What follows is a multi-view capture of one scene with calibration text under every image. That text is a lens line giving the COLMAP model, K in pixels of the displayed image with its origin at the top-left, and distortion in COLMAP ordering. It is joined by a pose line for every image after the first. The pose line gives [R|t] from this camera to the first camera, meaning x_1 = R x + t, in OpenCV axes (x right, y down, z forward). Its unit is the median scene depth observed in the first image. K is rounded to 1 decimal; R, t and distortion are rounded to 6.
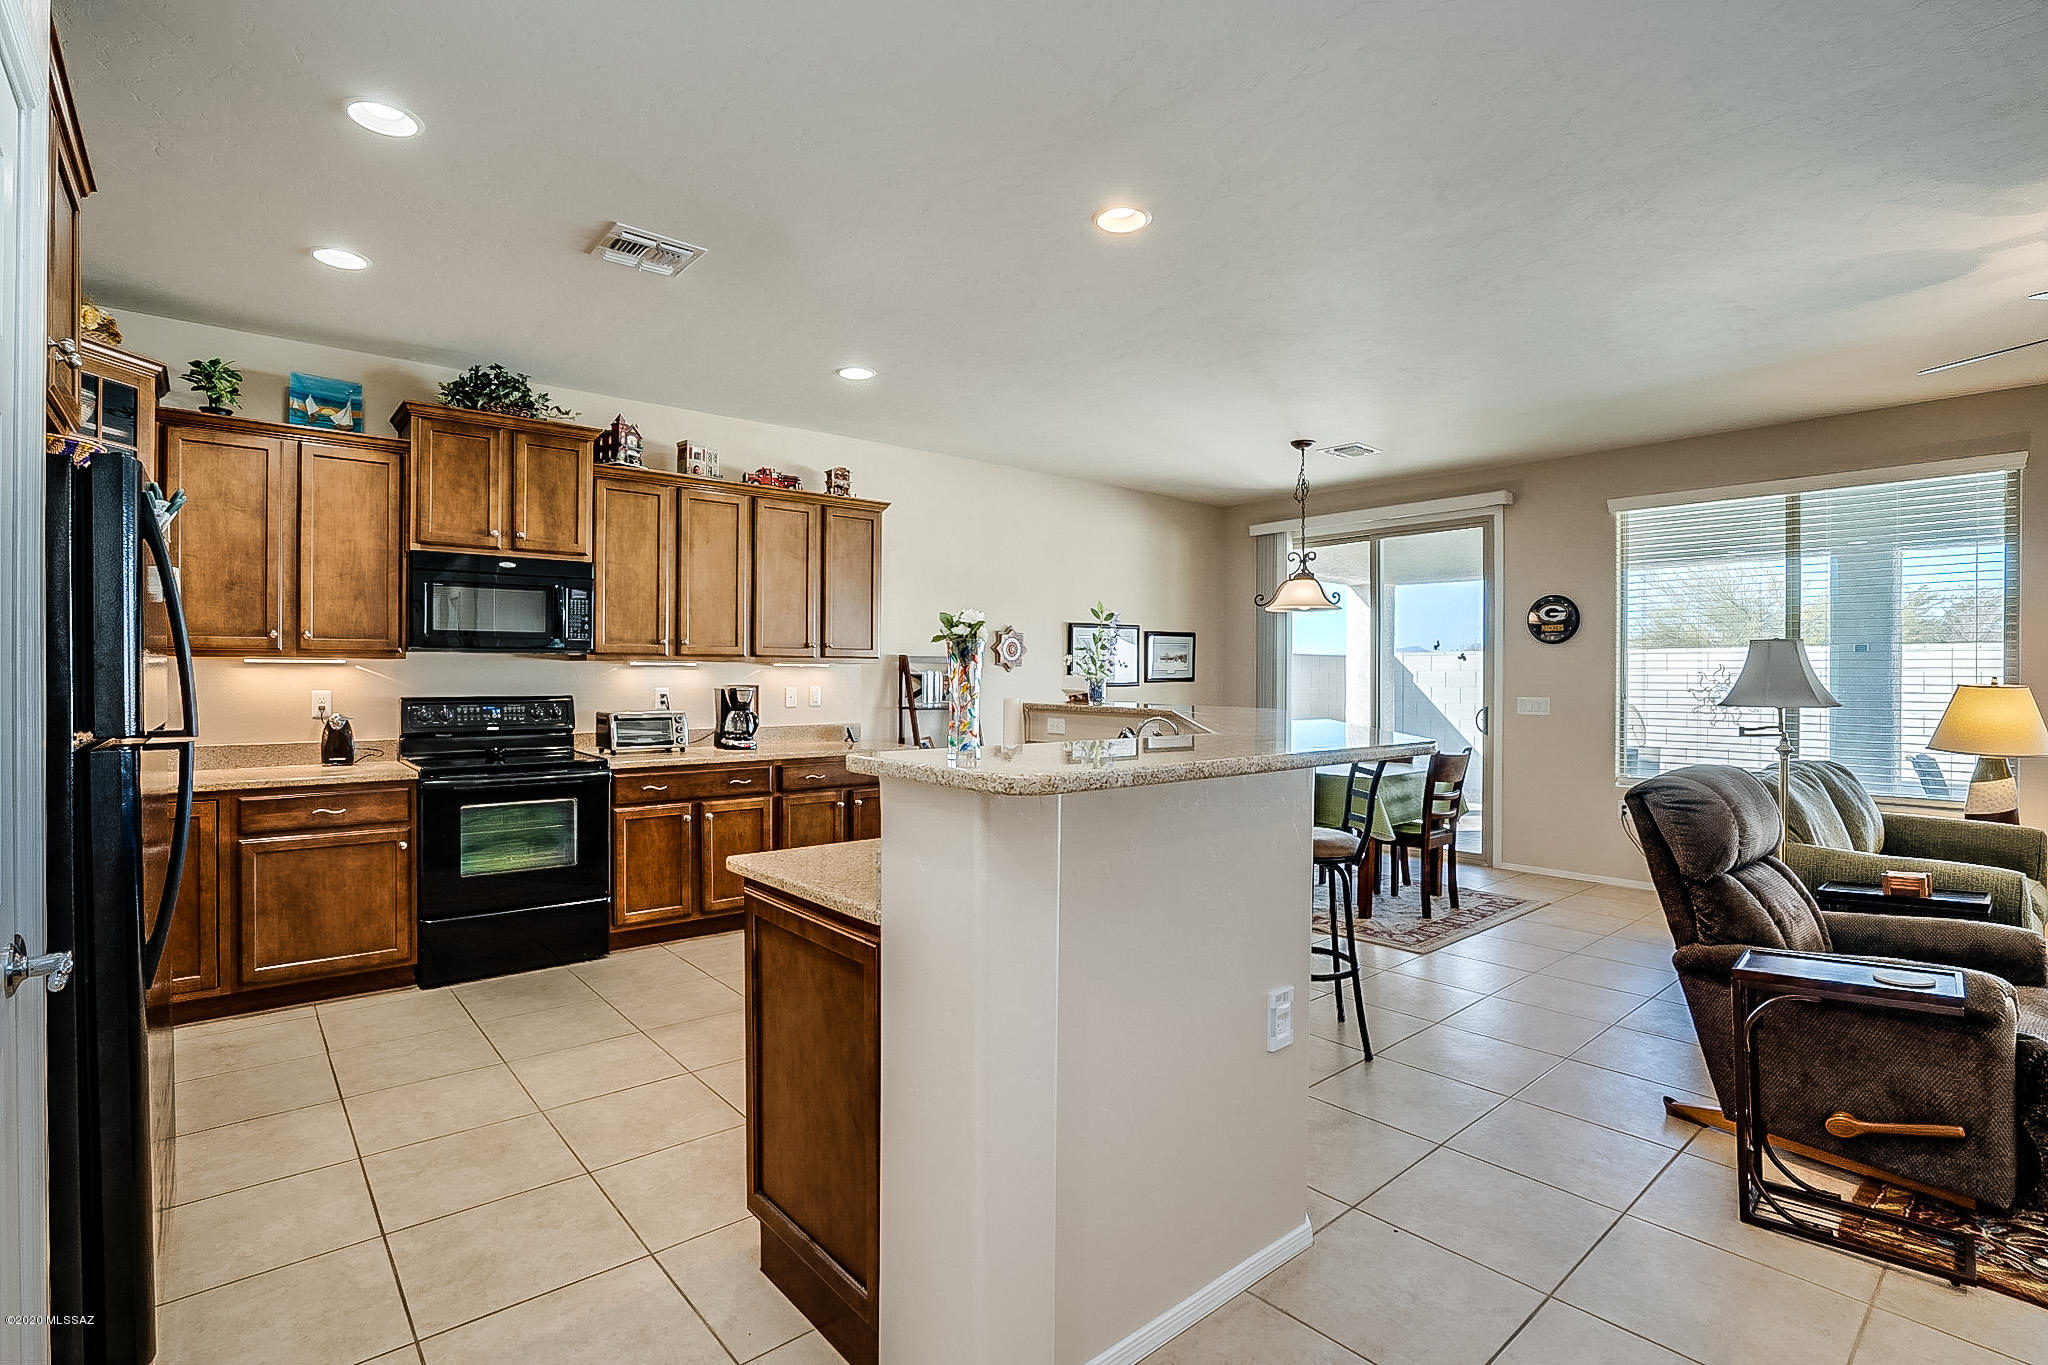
lens RADIAL K [[967.6, 0, 1043.5], [0, 967.6, 648.4], [0, 0, 1]] dist [-0.044812, 0.010299]
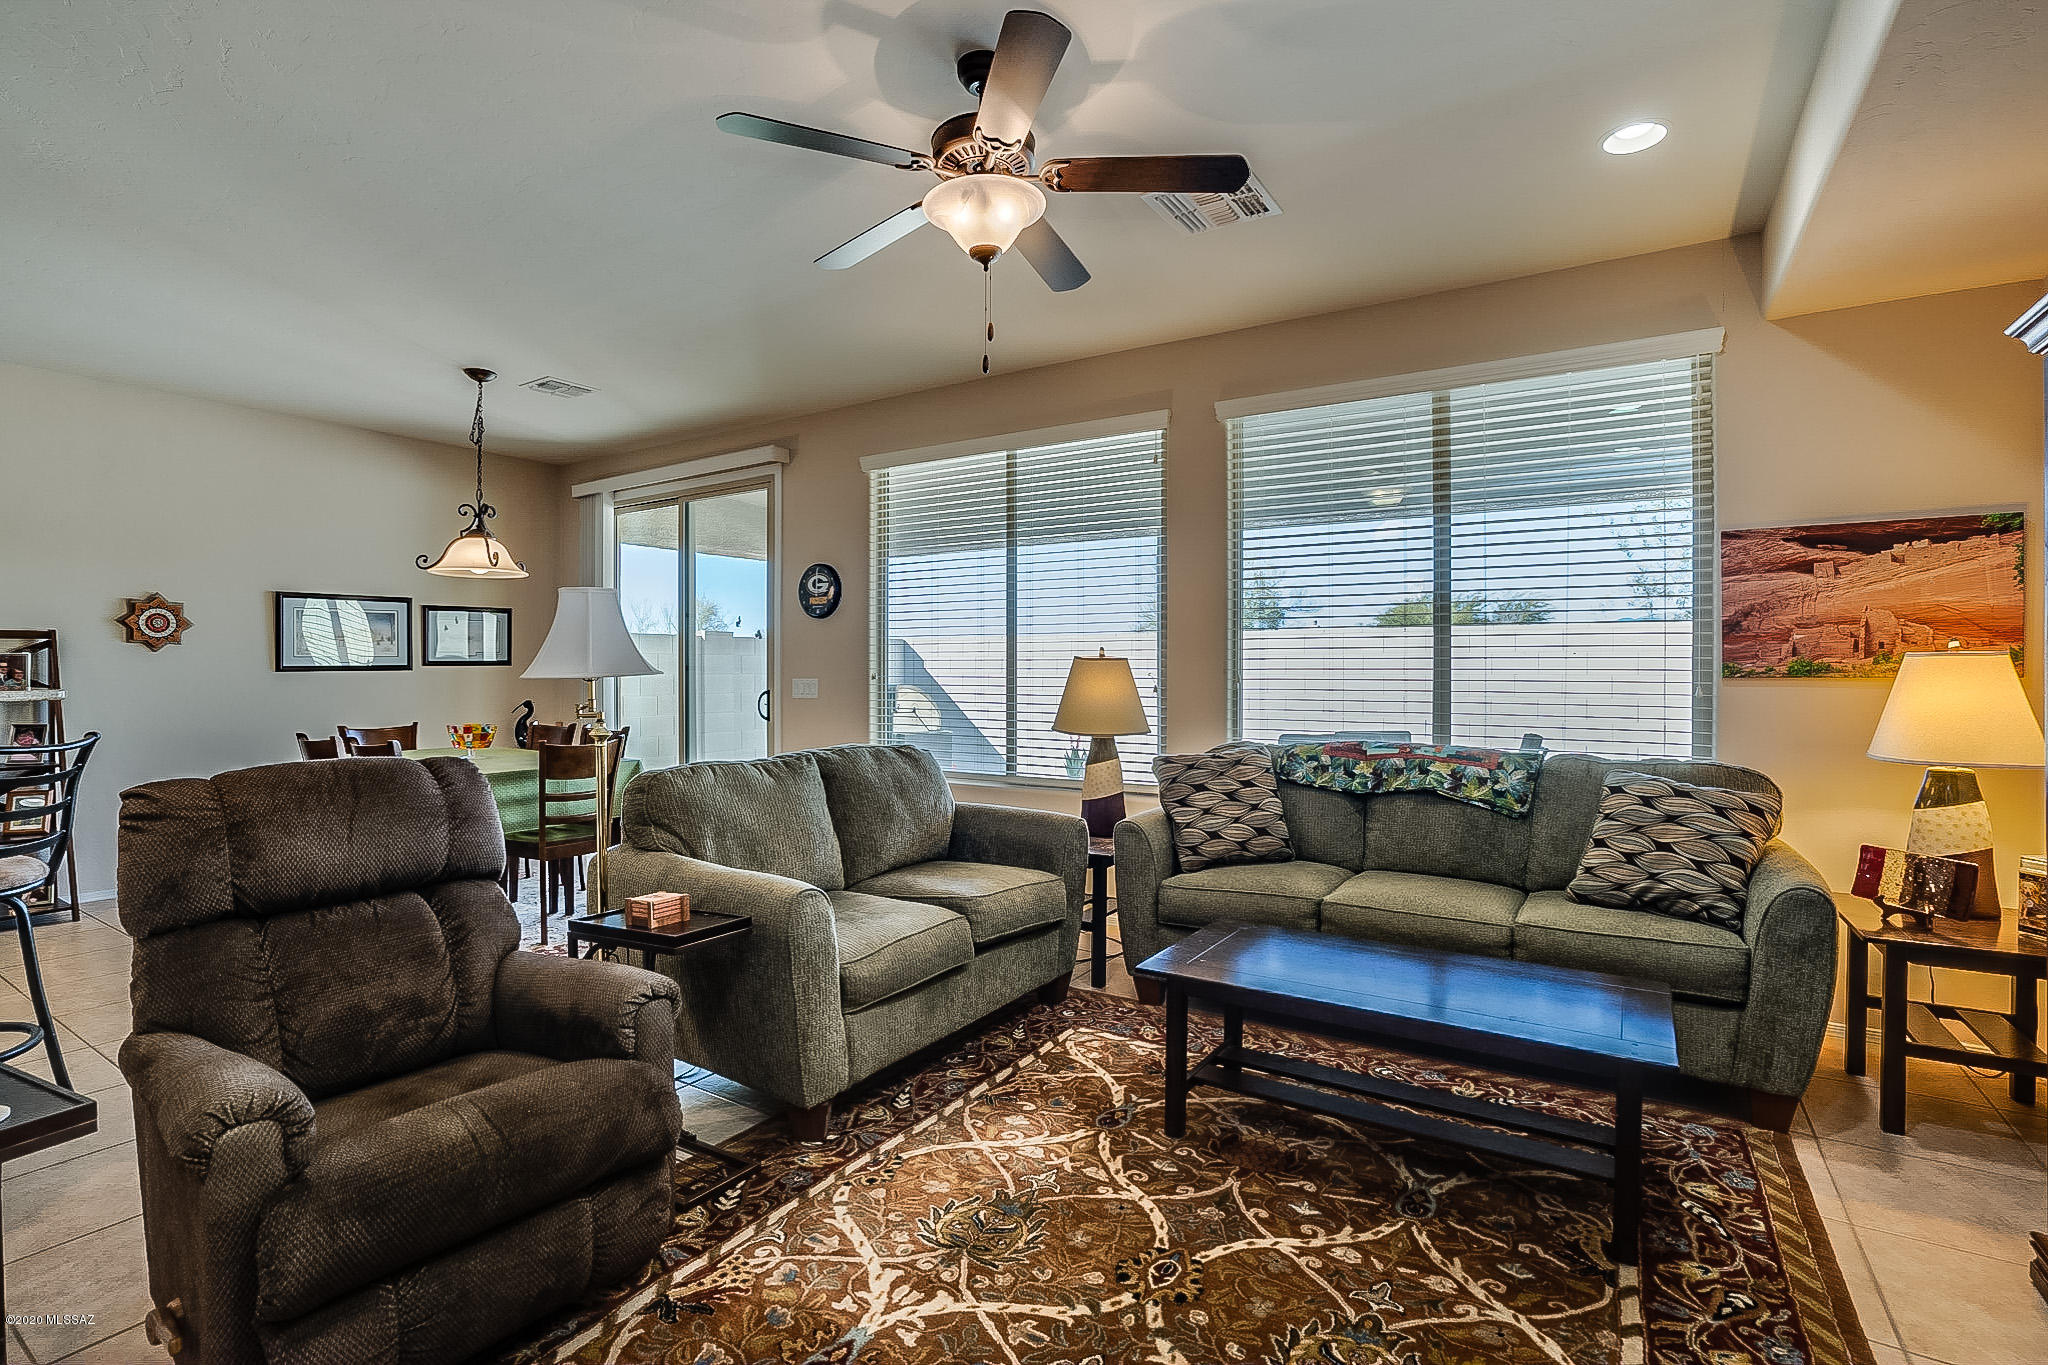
lens RADIAL K [[967.6, 0, 1031.8], [0, 967.6, 650.5], [0, 0, 1]] dist [-0.044812, 0.010299]
pose [[0.963345, -0.000508, 0.268265, 0.626924], [-0.001534, 0.999971, 0.007402, 0.023454], [-0.268261, -0.007543, 0.963317, 0.104149]]
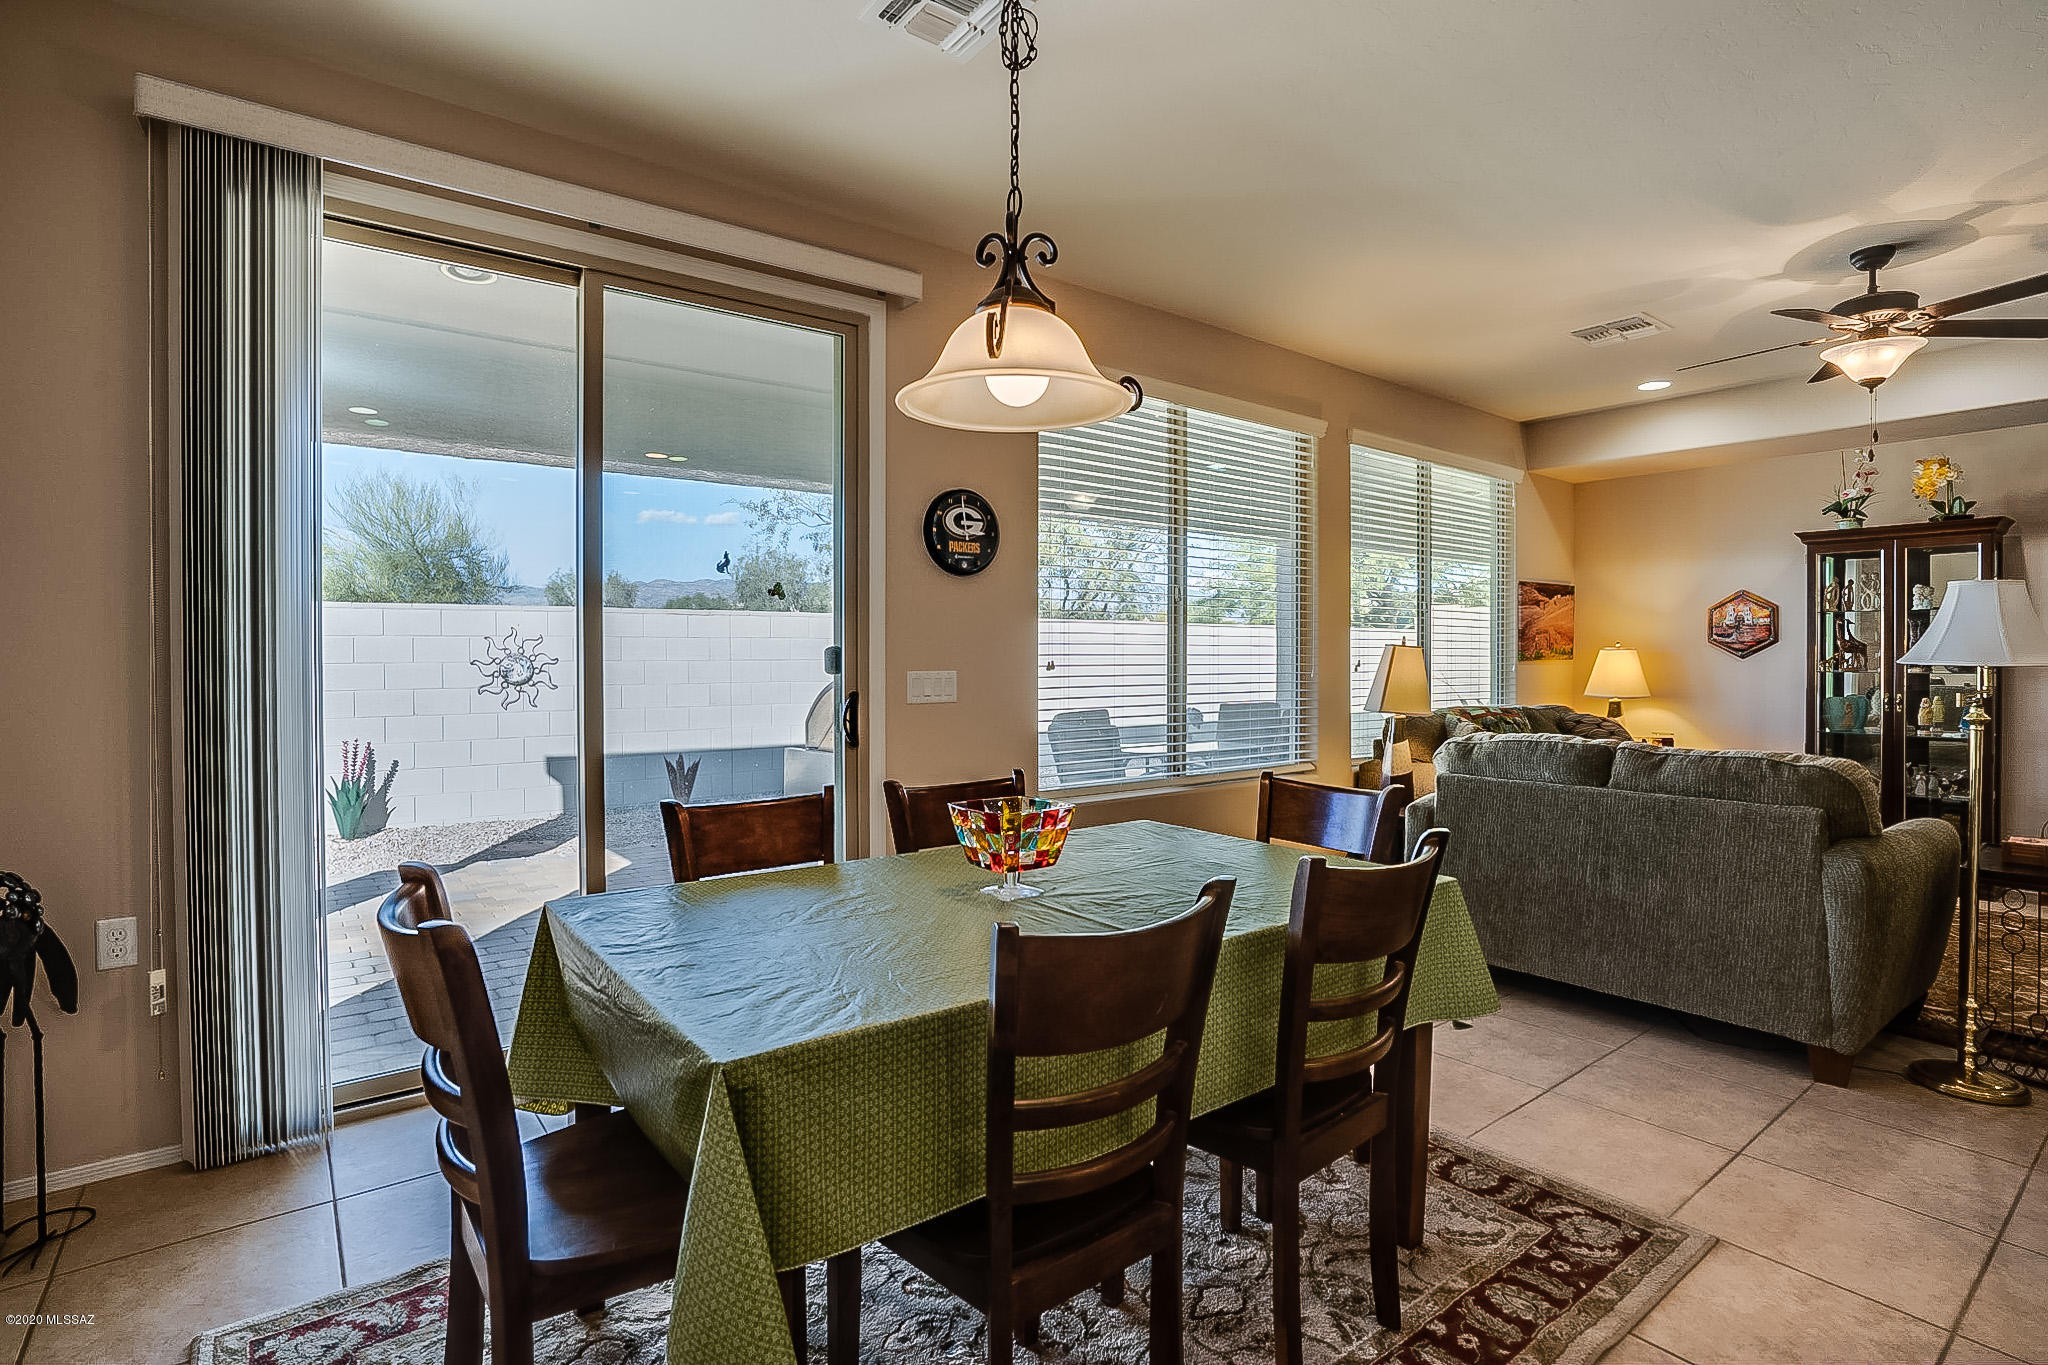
lens RADIAL K [[967.6, 0, 1018.0], [0, 967.6, 682.1], [0, 0, 1]] dist [-0.044812, 0.010299]
pose [[0.093617, -0.033225, 0.995054, -0.055192], [-0.027806, 0.998966, 0.035972, 0.048917], [-0.995220, -0.031036, 0.092596, 1.182781]]
